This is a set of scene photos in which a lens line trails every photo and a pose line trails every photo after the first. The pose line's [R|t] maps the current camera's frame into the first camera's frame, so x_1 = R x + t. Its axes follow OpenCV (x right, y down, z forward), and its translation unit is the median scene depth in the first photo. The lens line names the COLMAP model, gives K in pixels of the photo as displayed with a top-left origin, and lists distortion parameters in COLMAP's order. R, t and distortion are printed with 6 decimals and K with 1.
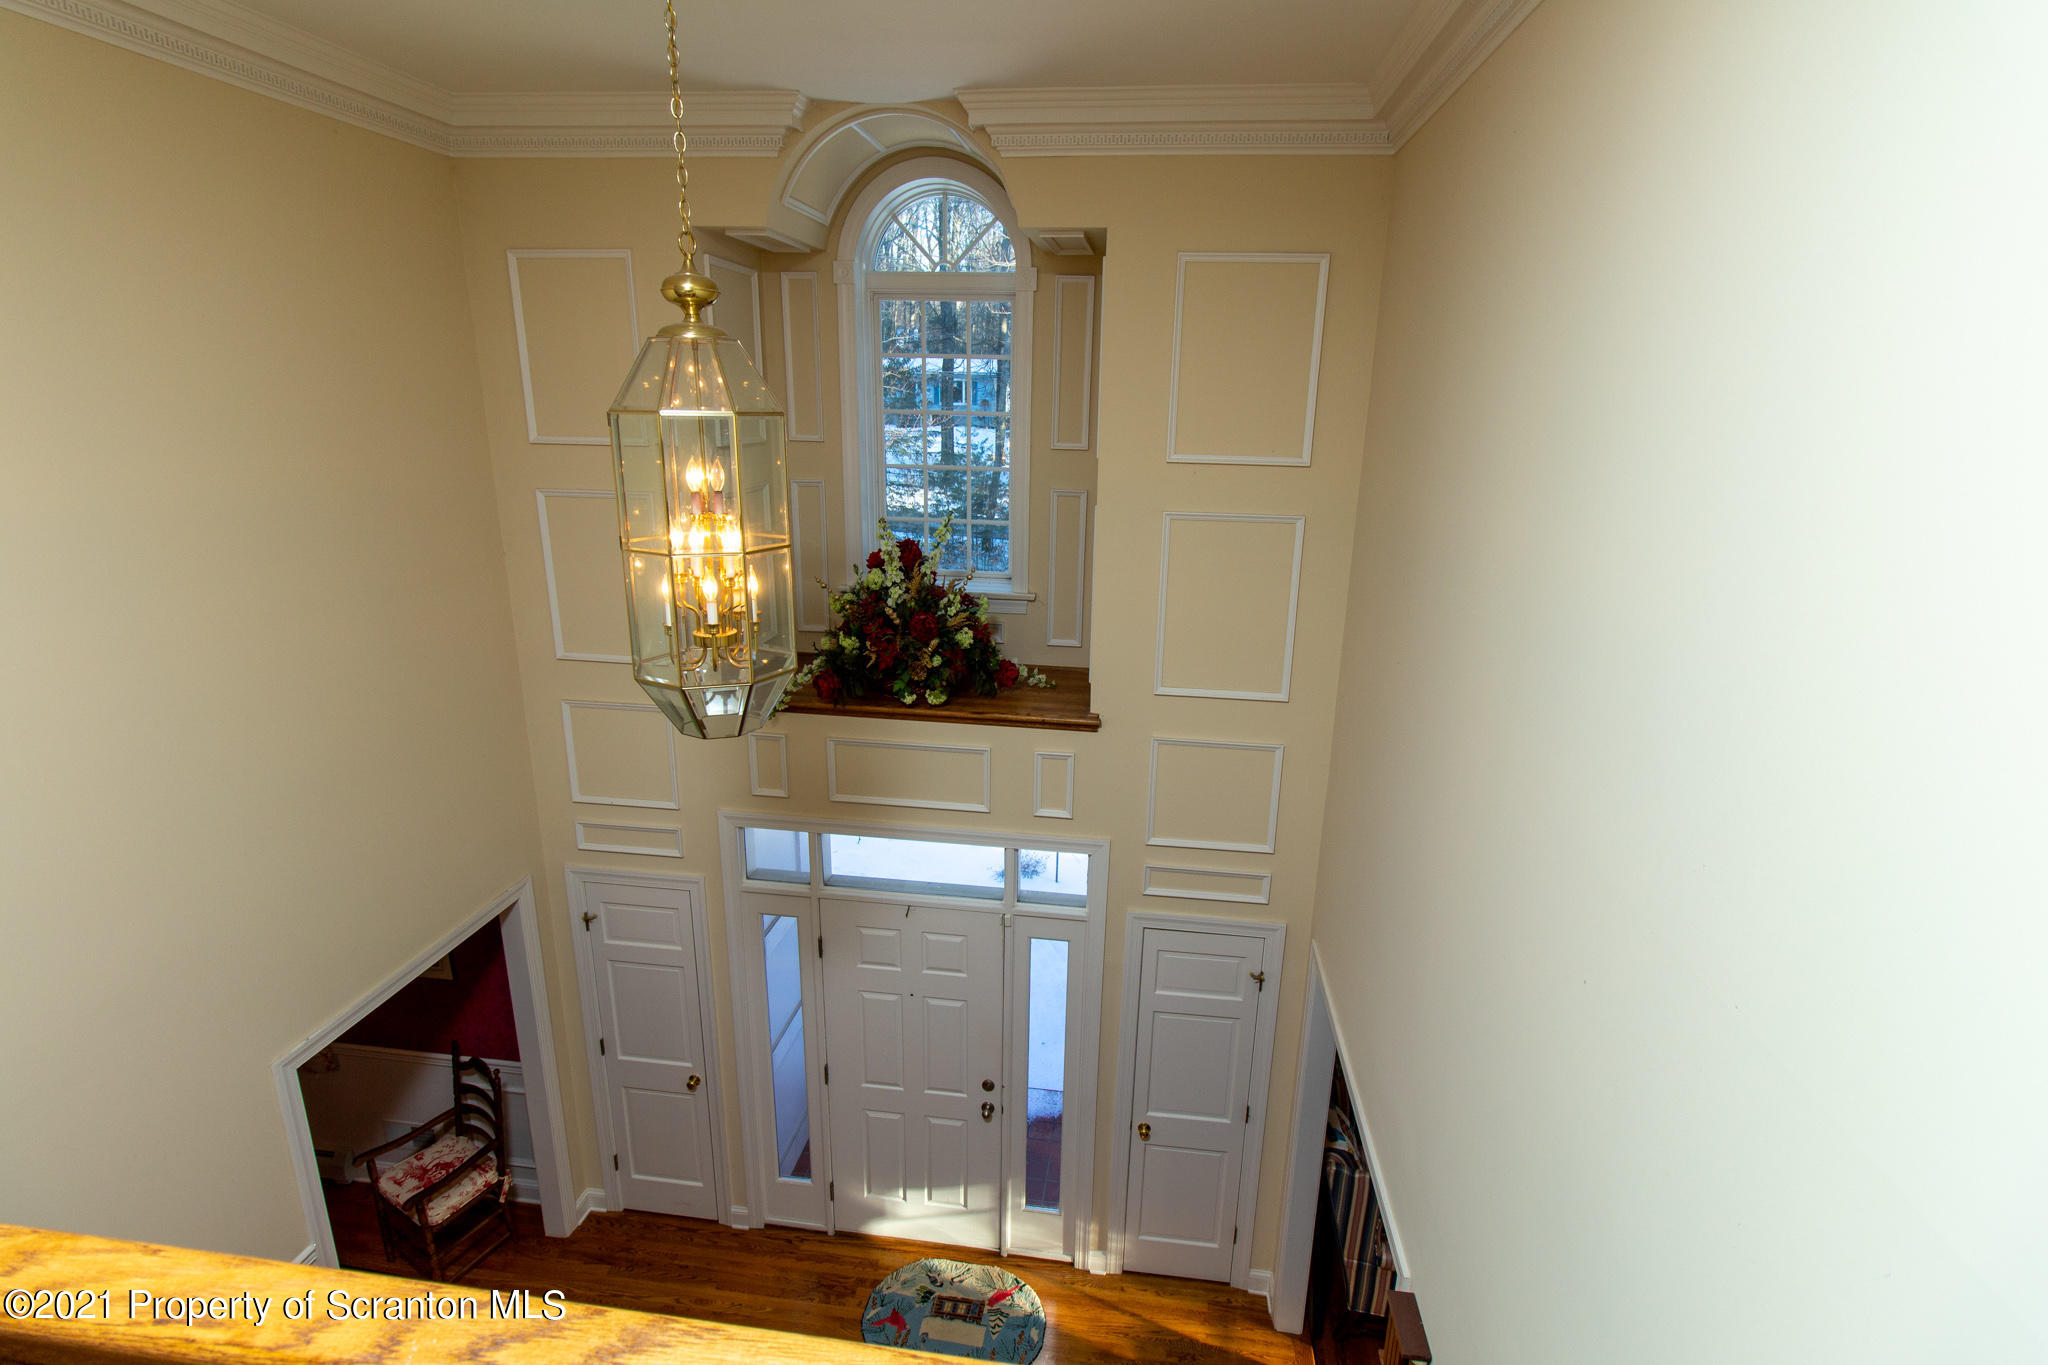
lens RADIAL K [[963.1, 0, 1037.0], [0, 963.1, 685.5], [0, 0, 1]] dist [0.005053, 0.000816]
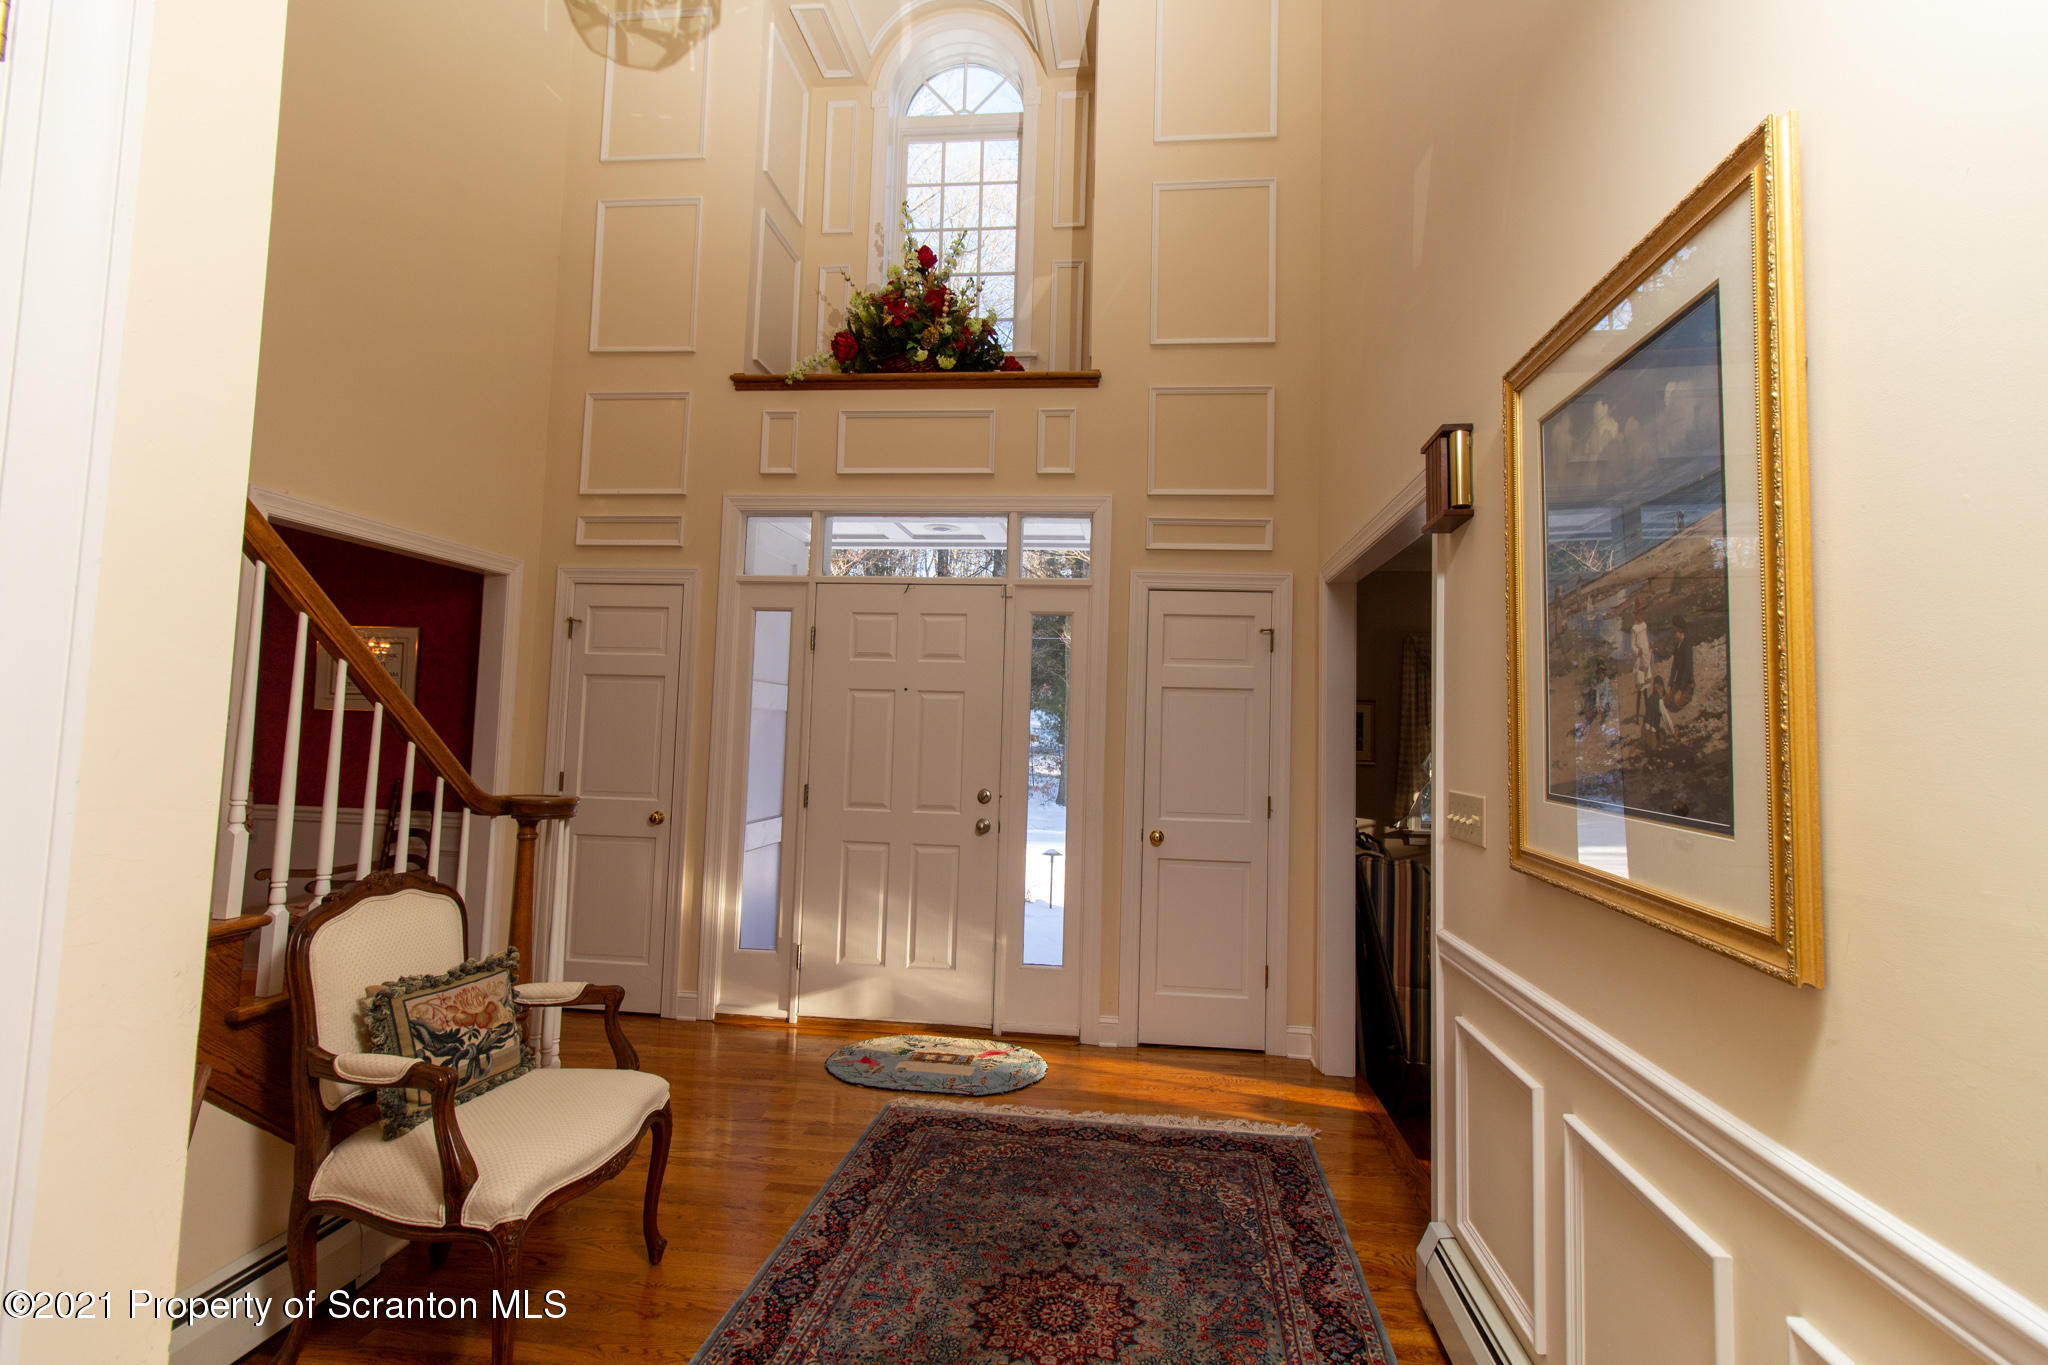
lens RADIAL K [[963.1, 0, 1032.7], [0, 963.1, 671.6], [0, 0, 1]] dist [0.005053, 0.000816]
pose [[0.999813, 0.010021, 0.016568, -0.021066], [-0.003765, 0.939946, -0.341302, 0.625200], [-0.018993, 0.341176, 0.939807, 0.103345]]
